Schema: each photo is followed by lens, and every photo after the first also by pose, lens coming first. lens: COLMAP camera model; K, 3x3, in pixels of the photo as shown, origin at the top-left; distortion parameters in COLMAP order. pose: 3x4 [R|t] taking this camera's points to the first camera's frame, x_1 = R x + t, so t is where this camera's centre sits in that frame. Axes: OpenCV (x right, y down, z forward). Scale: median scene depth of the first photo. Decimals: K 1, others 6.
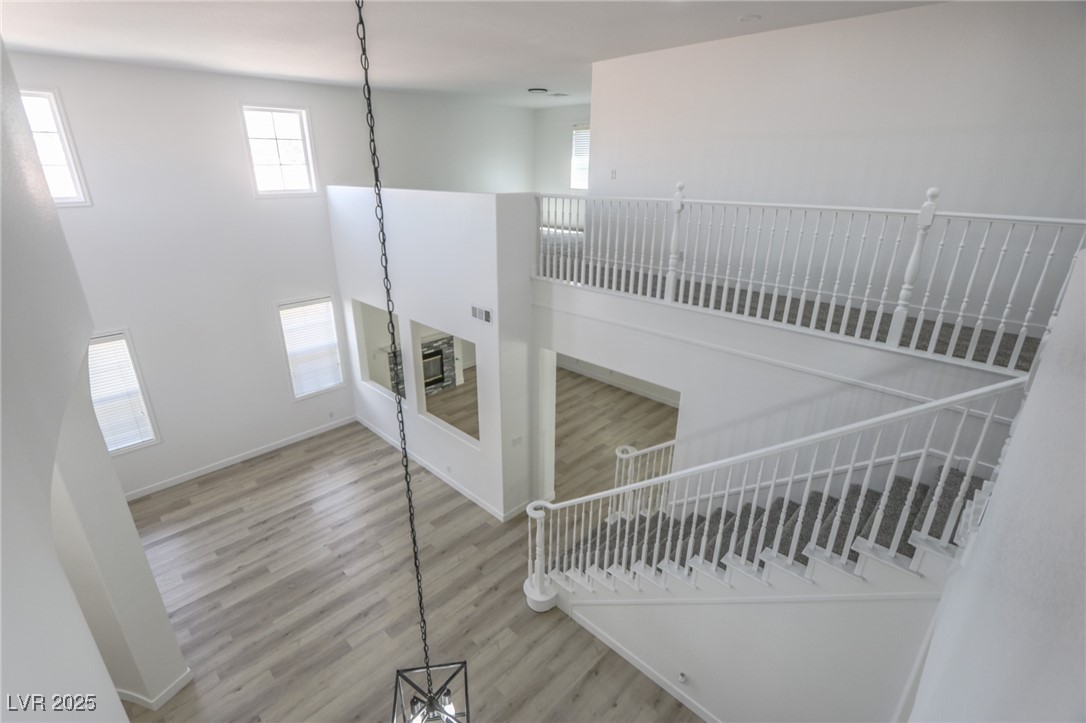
lens RADIAL K [[499.6, 0, 530.9], [0, 499.6, 359.9], [0, 0, 1]] dist [-0.013380, 0.000496]
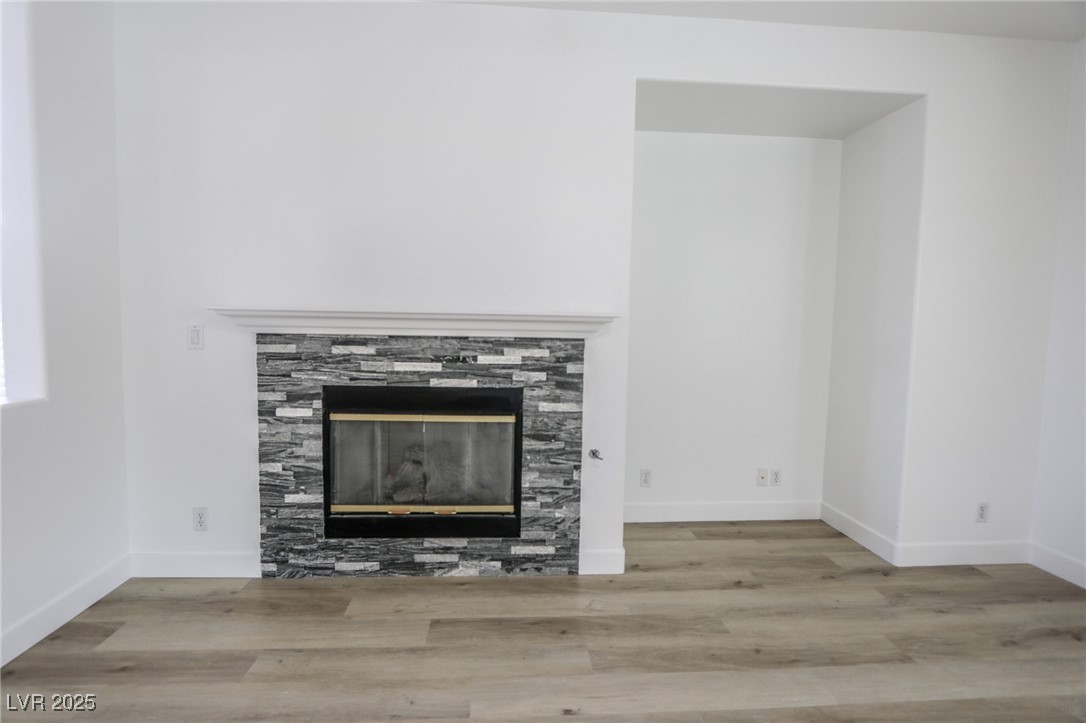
lens RADIAL K [[499.6, 0, 530.9], [0, 499.6, 359.9], [0, 0, 1]] dist [-0.013380, 0.000496]
pose [[0.752030, 0.056468, -0.656706, -0.035065], [-0.249519, 0.946564, -0.204346, 0.016683], [0.610075, 0.317535, 0.725934, 1.178523]]
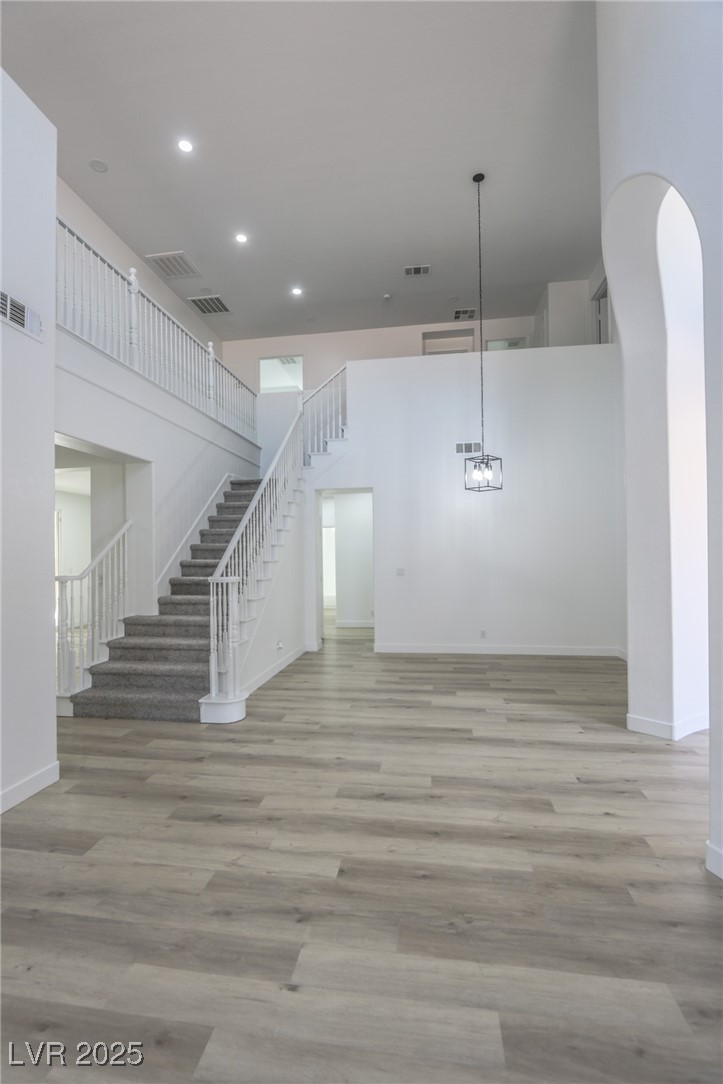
lens RADIAL K [[499.3, 0, 353.9], [0, 499.3, 548.4], [0, 0, 1]] dist [-0.013056, 0.000392]
pose [[-0.587540, 0.013211, 0.809087, -0.549602], [0.297812, 0.933218, 0.201026, 0.100777], [-0.752399, 0.359067, -0.552238, 0.884961]]
